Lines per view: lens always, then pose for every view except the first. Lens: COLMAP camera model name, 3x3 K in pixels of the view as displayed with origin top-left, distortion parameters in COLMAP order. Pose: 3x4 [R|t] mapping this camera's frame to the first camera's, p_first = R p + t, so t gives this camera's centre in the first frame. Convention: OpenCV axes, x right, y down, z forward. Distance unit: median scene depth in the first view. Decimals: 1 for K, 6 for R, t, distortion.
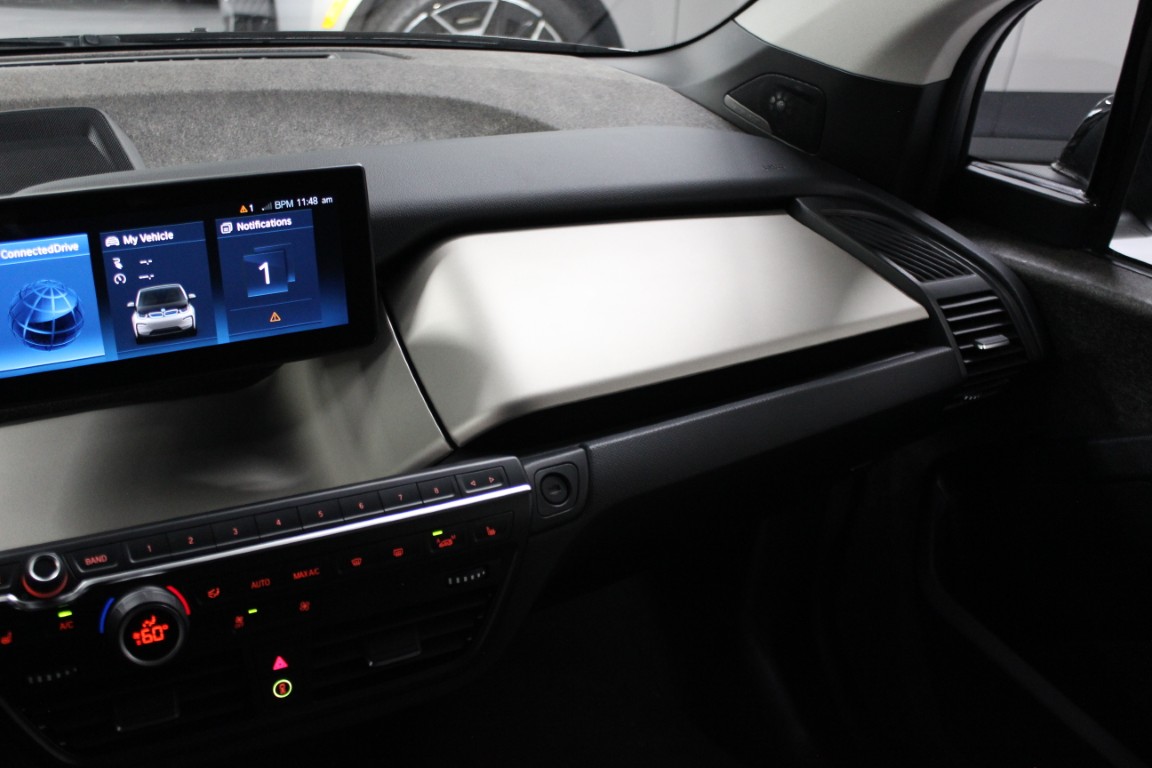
lens RADIAL K [[1257.6, 0, 589.9], [0, 1257.6, 402.8], [0, 0, 1]] dist [-0.132190, 0.160523]
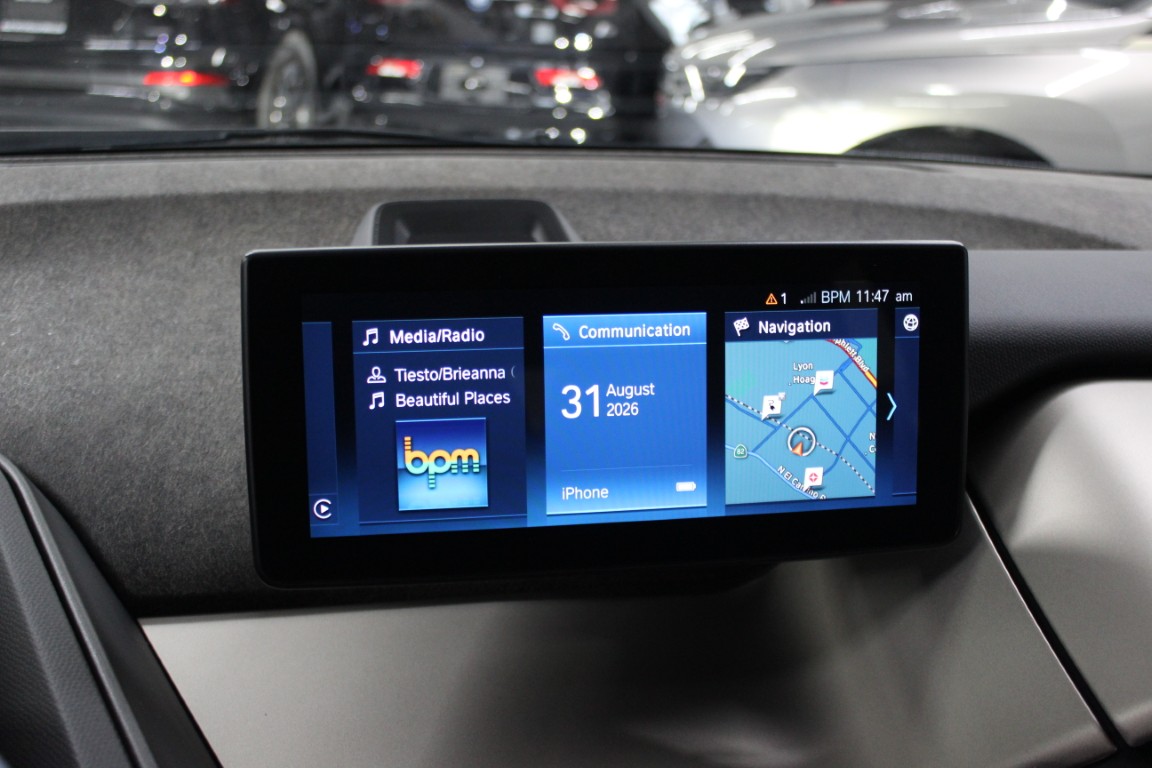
lens RADIAL K [[1238.3, 0, 576.0], [0, 1238.3, 384.0], [0, 0, 1]] dist [-0.126450, 0.166253]
pose [[0.944465, 0.056010, -0.323803, -0.123617], [-0.113486, 0.980336, -0.161440, -0.004766], [0.308393, 0.189222, 0.932249, 0.299904]]
